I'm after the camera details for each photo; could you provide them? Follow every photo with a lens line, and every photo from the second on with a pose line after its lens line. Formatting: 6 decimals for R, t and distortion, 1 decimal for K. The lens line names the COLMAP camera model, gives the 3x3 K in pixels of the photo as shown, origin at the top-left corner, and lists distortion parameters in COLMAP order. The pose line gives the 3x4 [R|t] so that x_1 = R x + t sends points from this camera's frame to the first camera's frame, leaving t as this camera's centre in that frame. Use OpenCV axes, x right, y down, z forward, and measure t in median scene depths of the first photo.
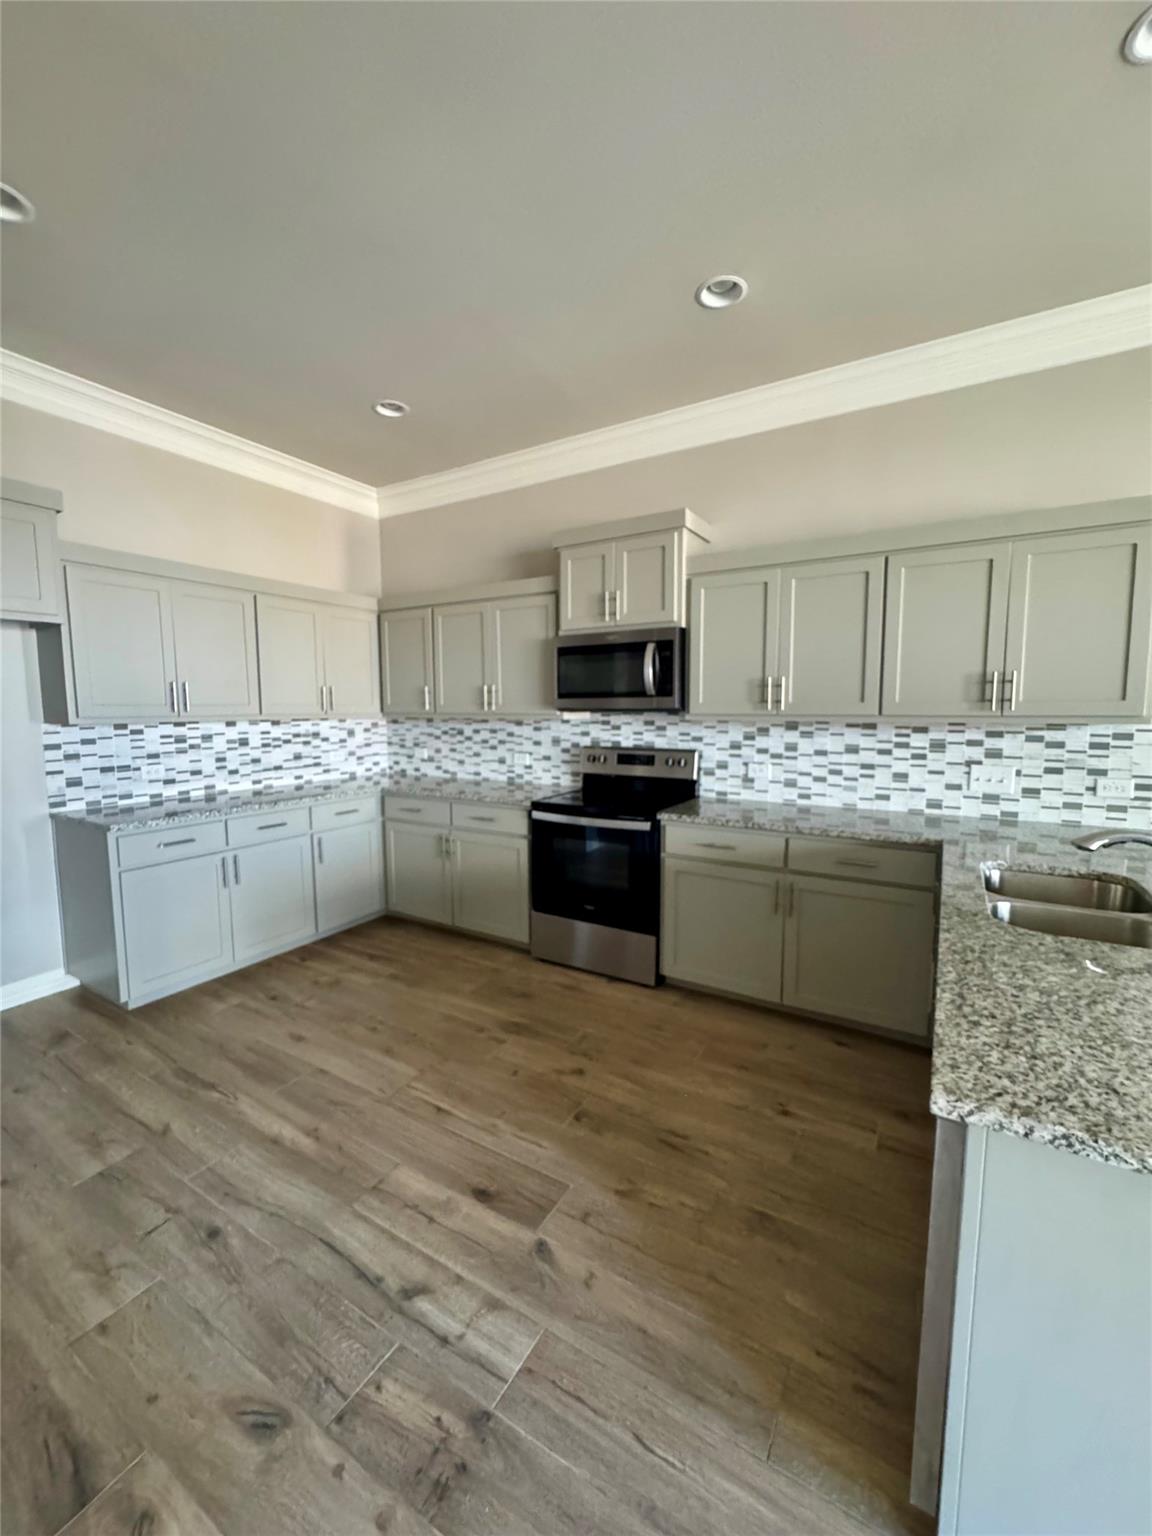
lens RADIAL K [[613.3, 0, 576.0], [0, 613.3, 768.0], [0, 0, 1]] dist [-0.004321, -0.000147]
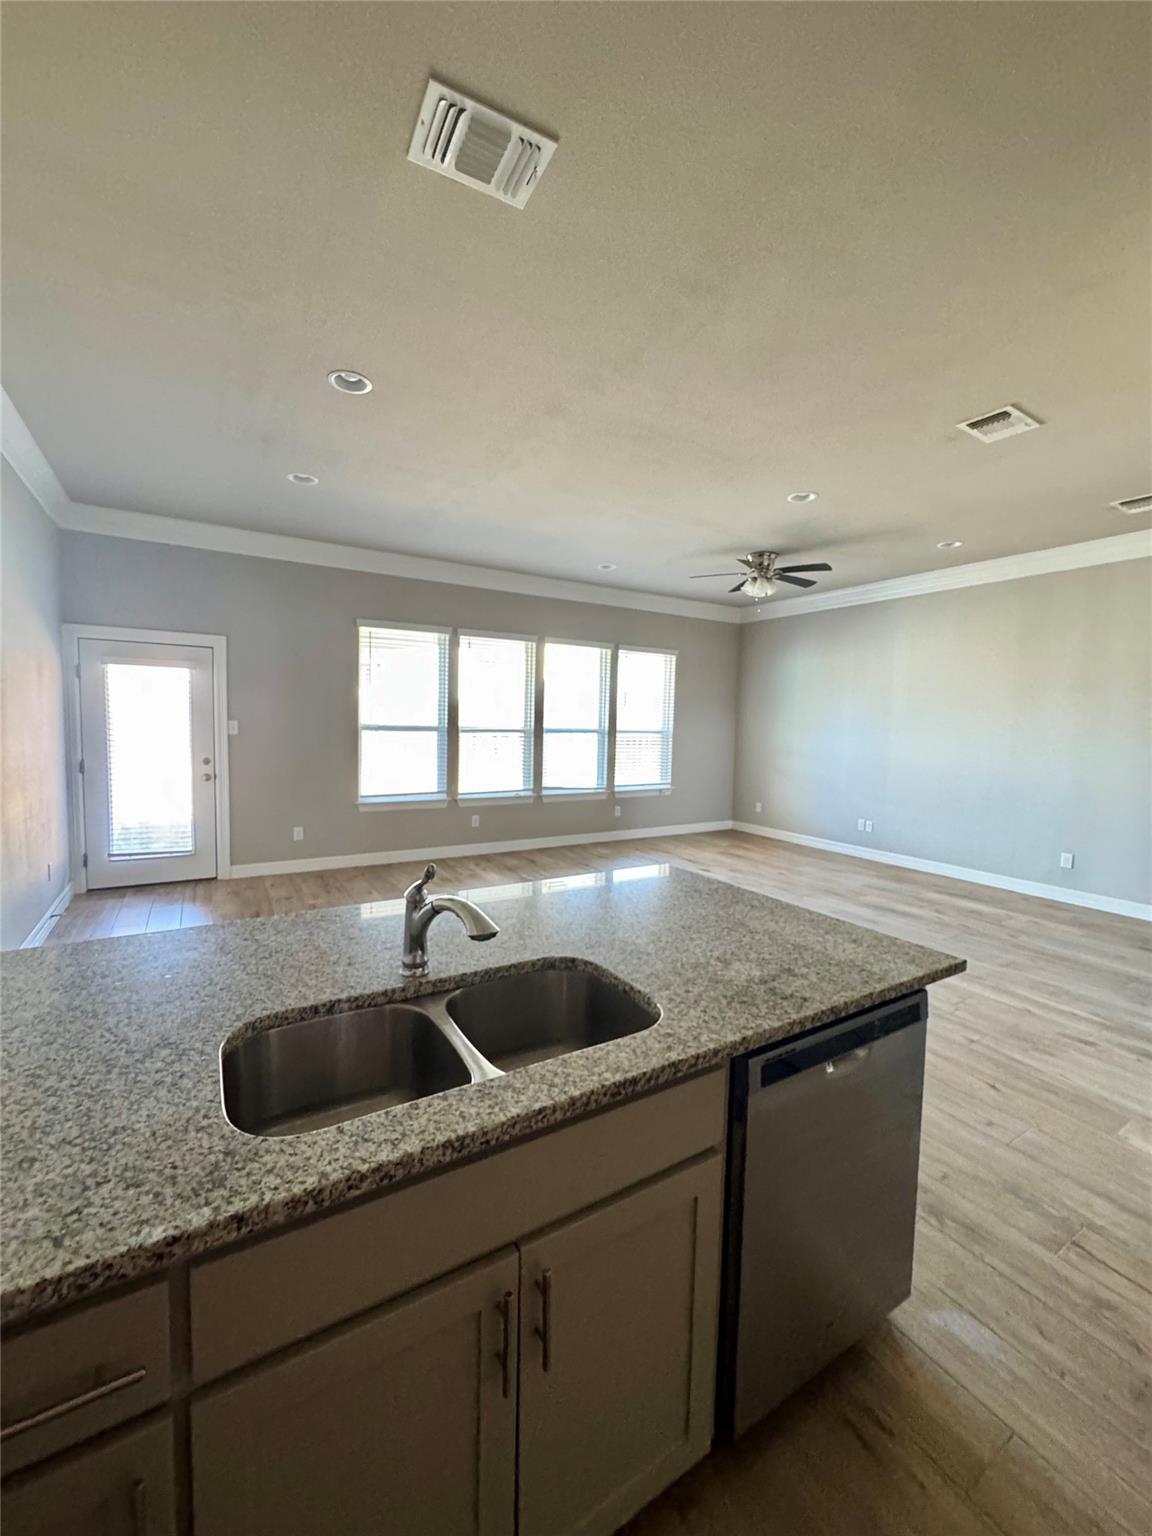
lens RADIAL K [[613.3, 0, 576.0], [0, 613.3, 768.0], [0, 0, 1]] dist [-0.004321, -0.000147]
pose [[-0.884087, -0.050592, 0.464576, 0.188922], [0.028412, 0.986465, 0.161492, -0.082077], [-0.466458, 0.155972, -0.870683, 0.716780]]
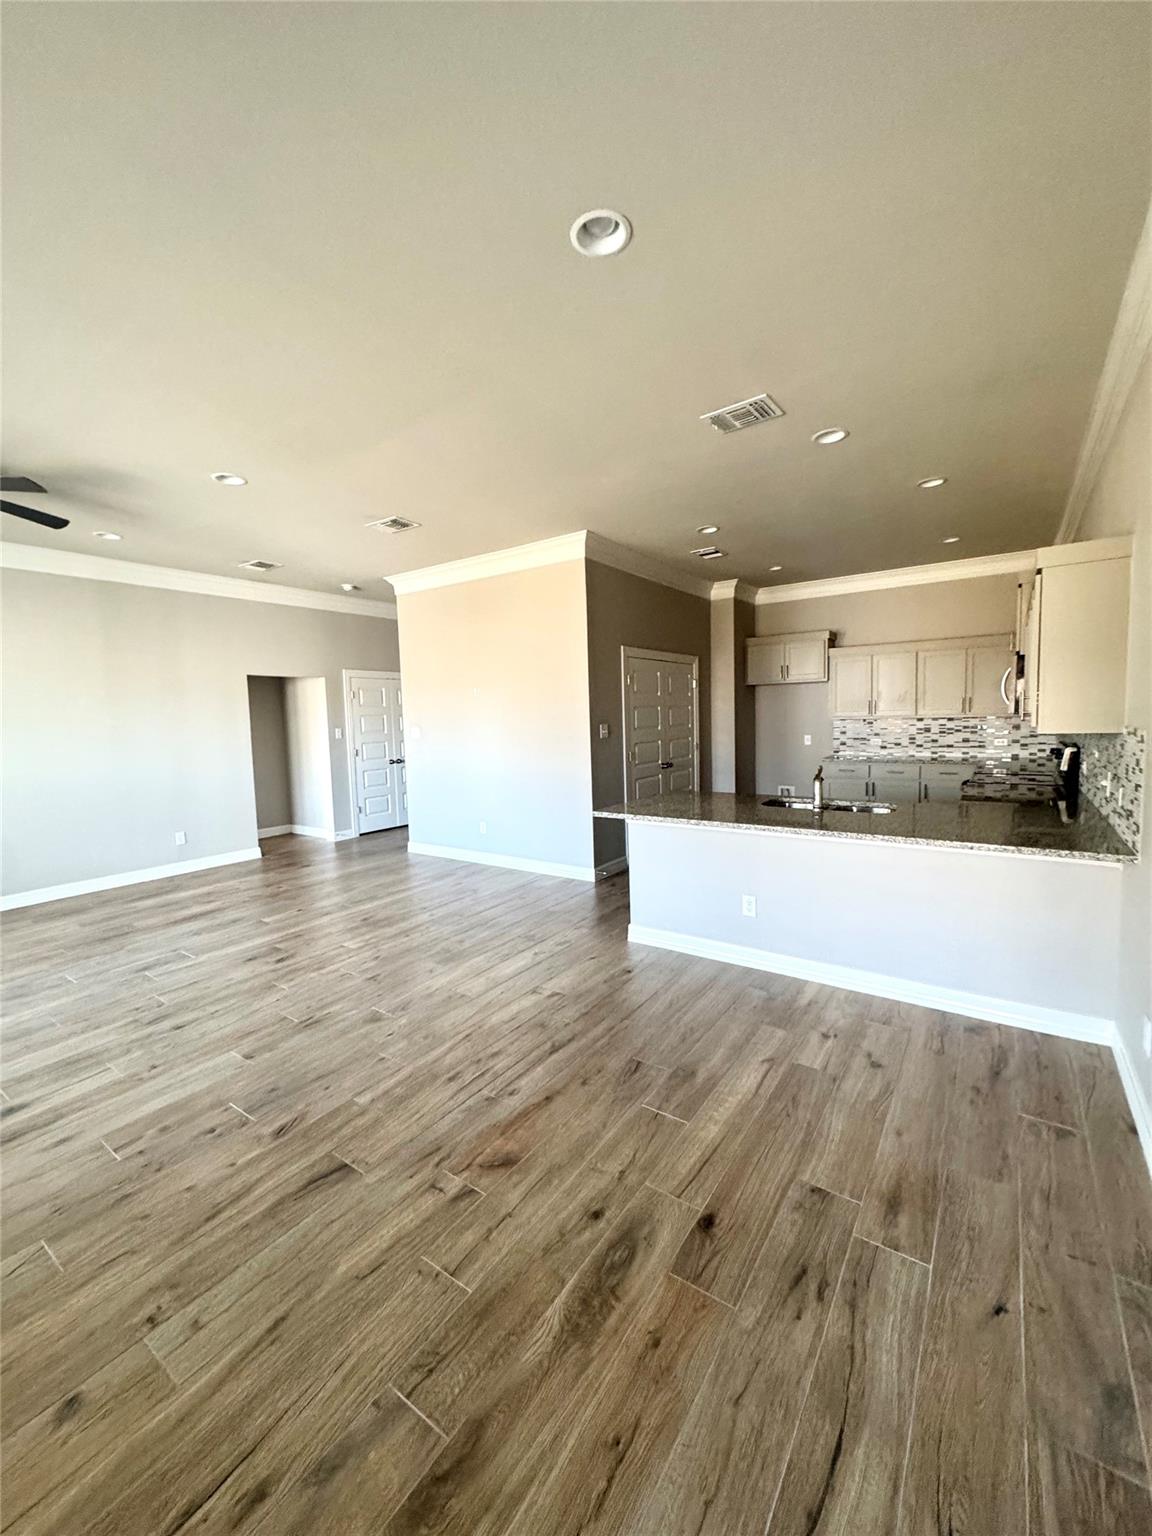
lens RADIAL K [[611.0, 0, 576.0], [0, 611.0, 768.0], [0, 0, 1]] dist [-0.002458, 0.000004]
pose [[-0.068684, 0.094072, -0.993193, 1.484359], [-0.072331, 0.992455, 0.099004, -0.038236], [0.995013, 0.078639, -0.061361, 0.102514]]
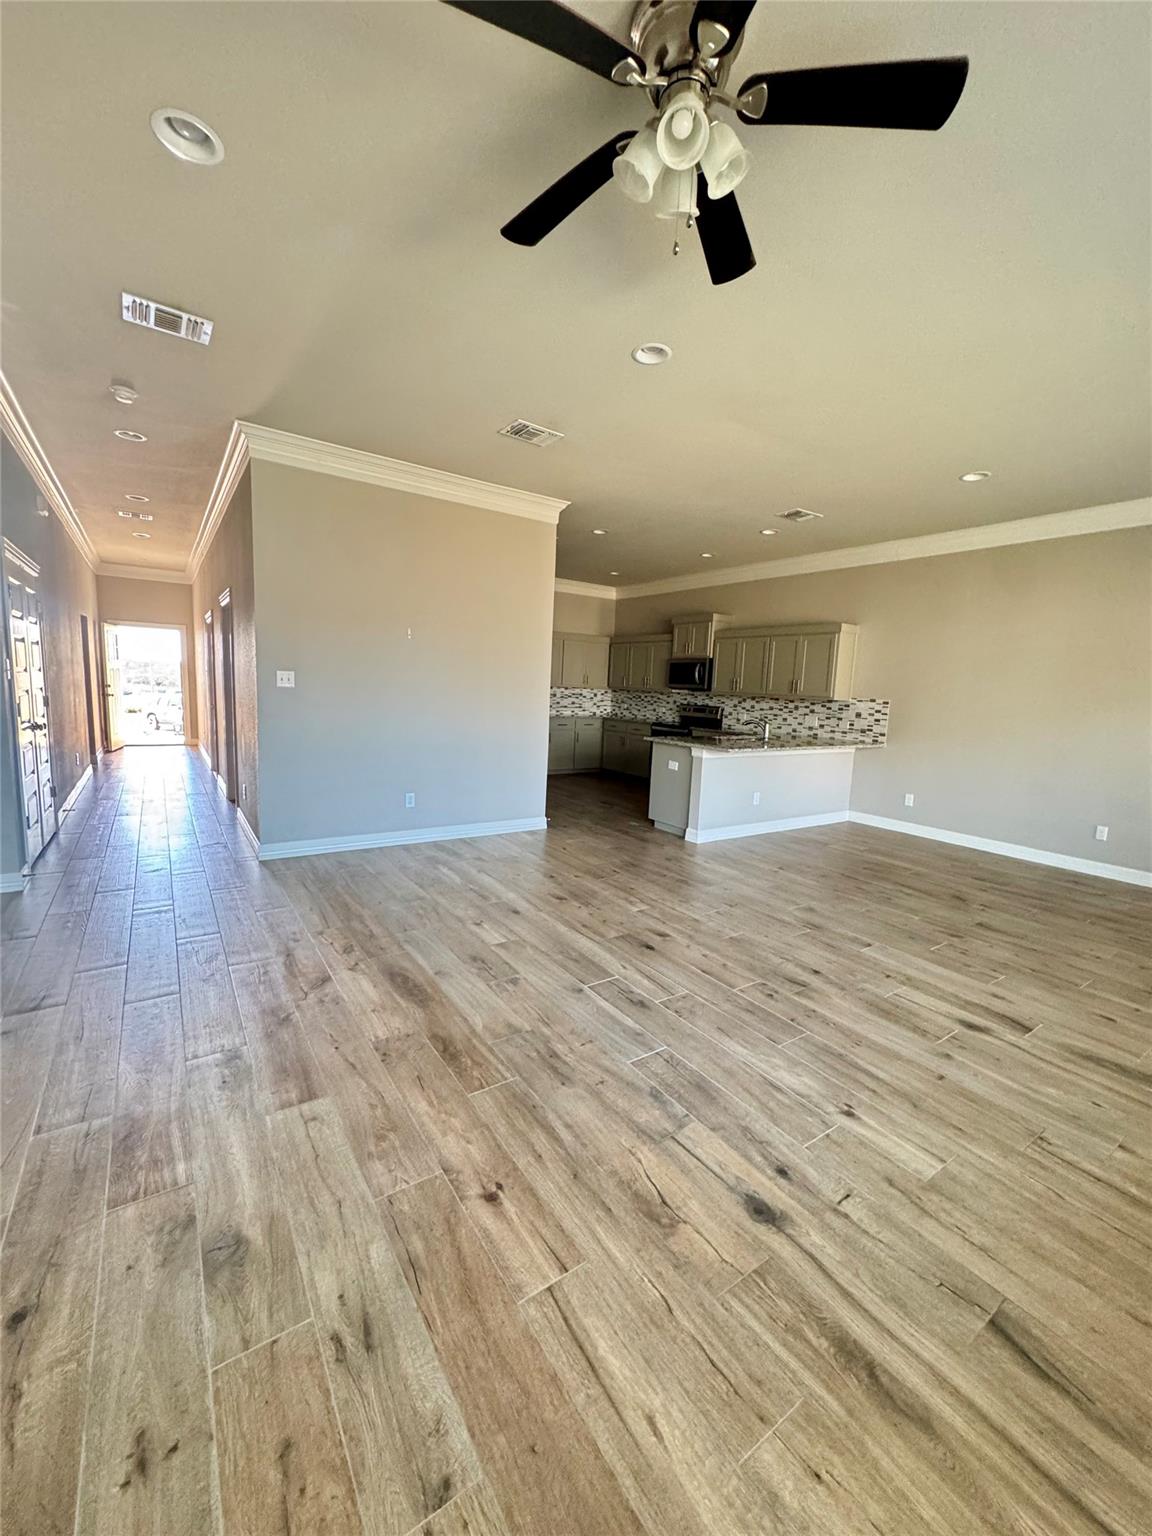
lens RADIAL K [[611.0, 0, 576.0], [0, 611.0, 768.0], [0, 0, 1]] dist [-0.002458, 0.000004]
pose [[0.907191, 0.099124, -0.408875, 0.697984], [-0.087668, 0.995054, 0.046719, 0.150769], [0.411484, -0.006537, 0.911394, -1.470563]]
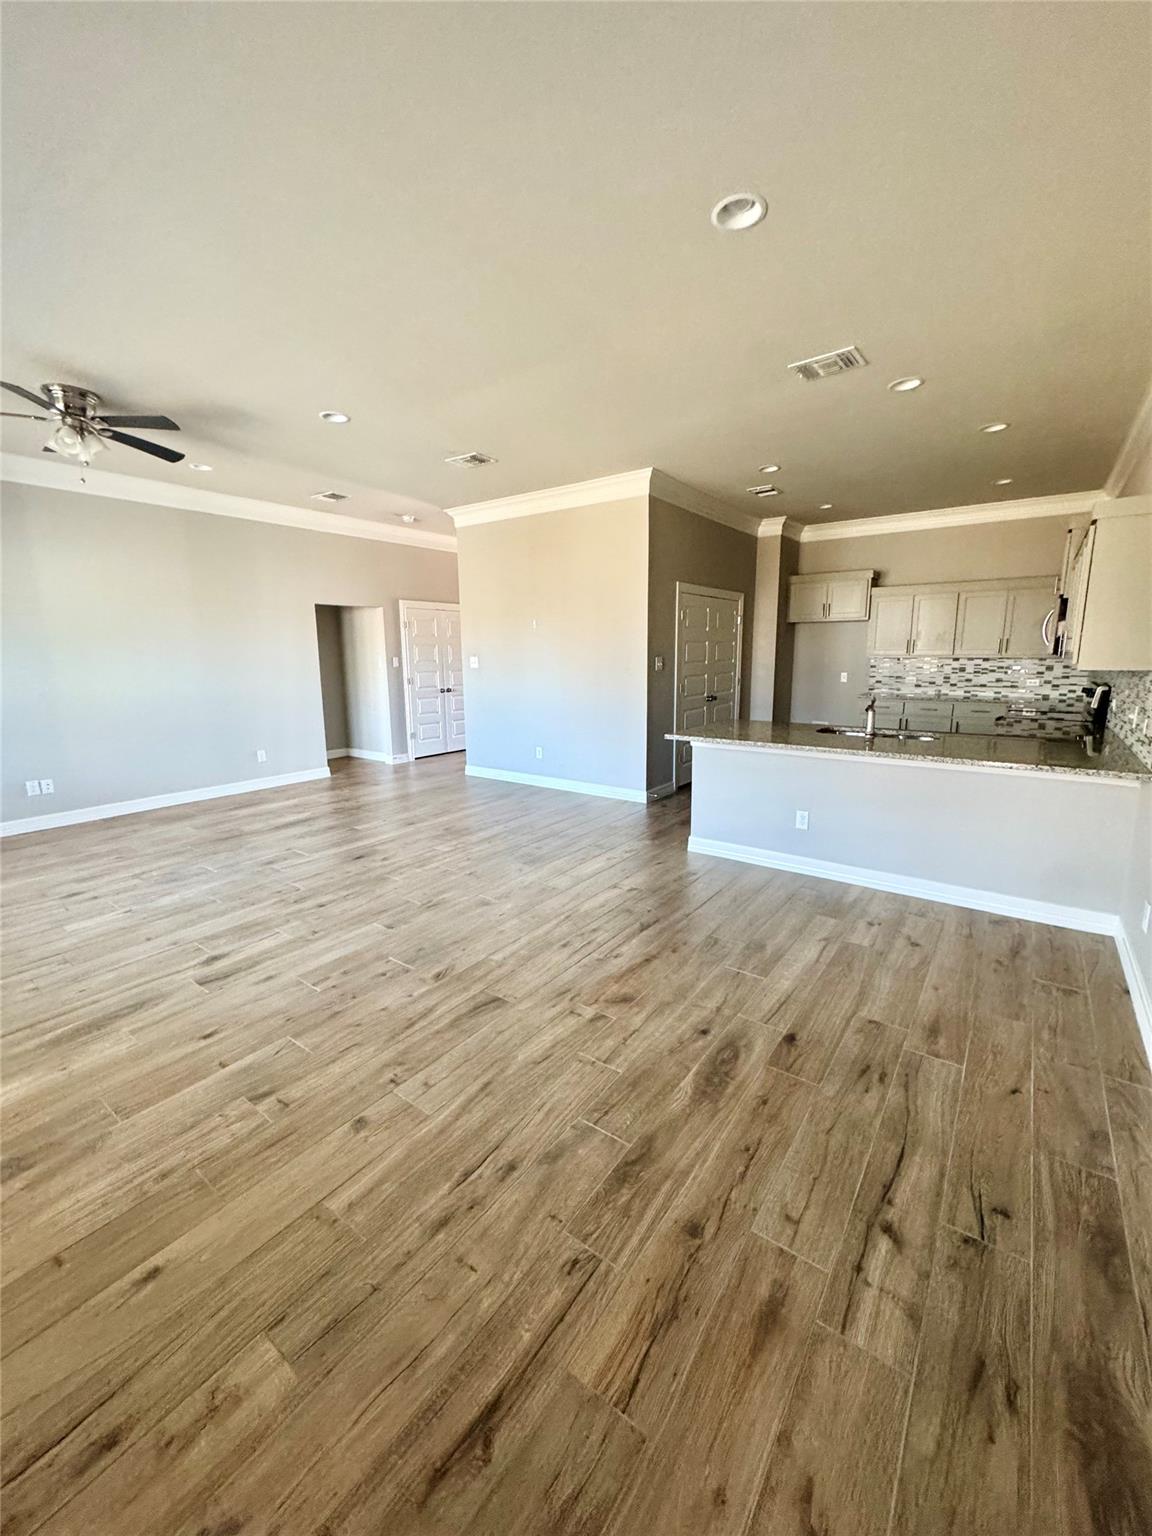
lens RADIAL K [[613.3, 0, 576.0], [0, 613.3, 768.0], [0, 0, 1]] dist [-0.004321, -0.000147]
pose [[-0.088922, 0.193557, -0.977051, 1.629197], [-0.090930, 0.975263, 0.201478, -0.020552], [0.991879, 0.106759, -0.069122, -0.011587]]
